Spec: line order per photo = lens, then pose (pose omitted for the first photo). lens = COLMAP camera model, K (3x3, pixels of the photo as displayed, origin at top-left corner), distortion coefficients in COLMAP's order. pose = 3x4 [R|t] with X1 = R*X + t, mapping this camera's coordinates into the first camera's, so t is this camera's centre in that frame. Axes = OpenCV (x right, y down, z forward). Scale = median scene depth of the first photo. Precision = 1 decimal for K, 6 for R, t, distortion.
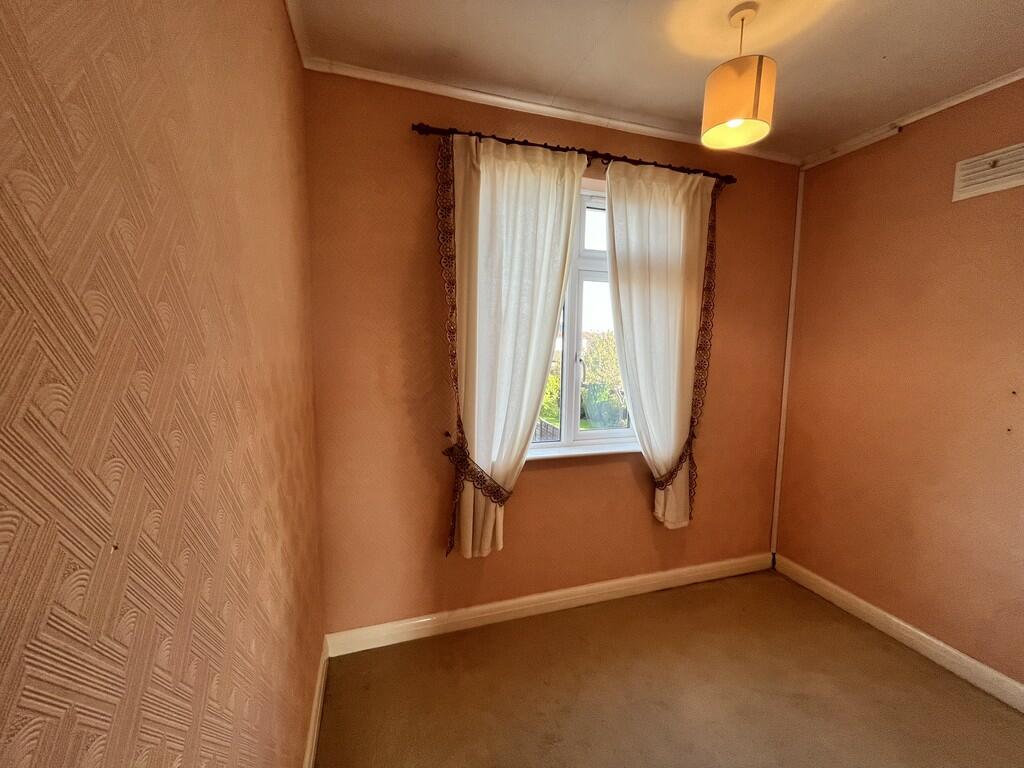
lens RADIAL K [[415.1, 0, 511.4], [0, 415.1, 384.7], [0, 0, 1]] dist [-0.002755, -0.000543]
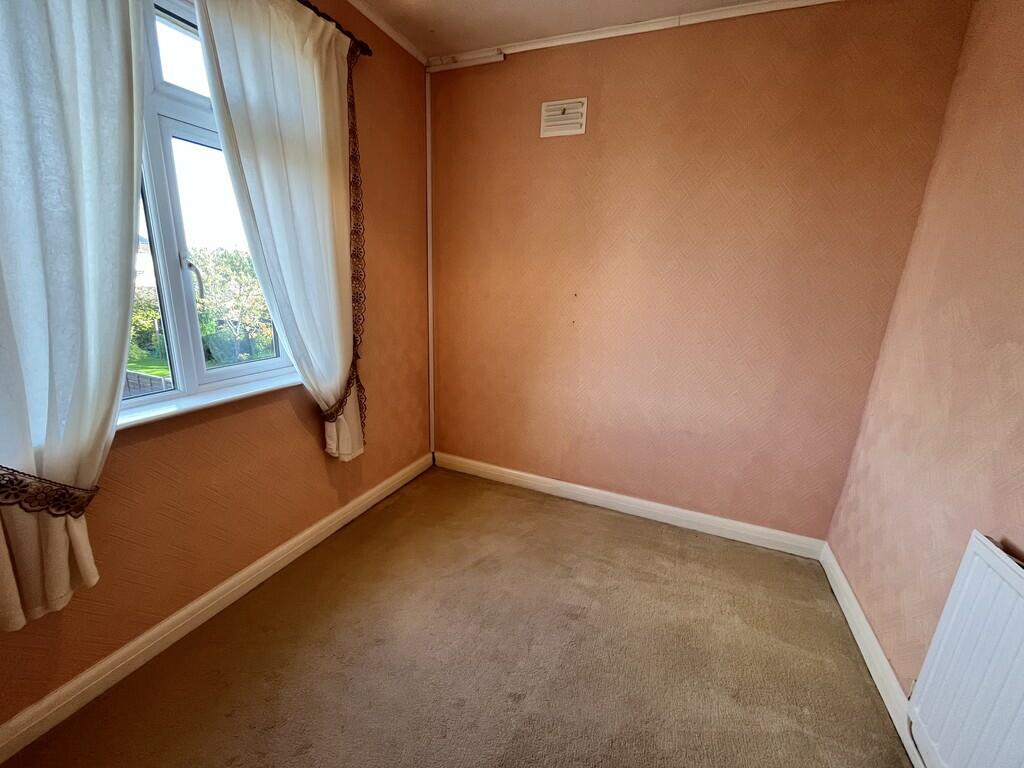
lens RADIAL K [[415.1, 0, 510.4], [0, 415.1, 383.1], [0, 0, 1]] dist [-0.002755, -0.000543]
pose [[0.659185, -0.177040, 0.730843, -0.014041], [0.046581, 0.979638, 0.195295, 0.020255], [-0.750536, -0.094692, 0.654010, 0.159884]]
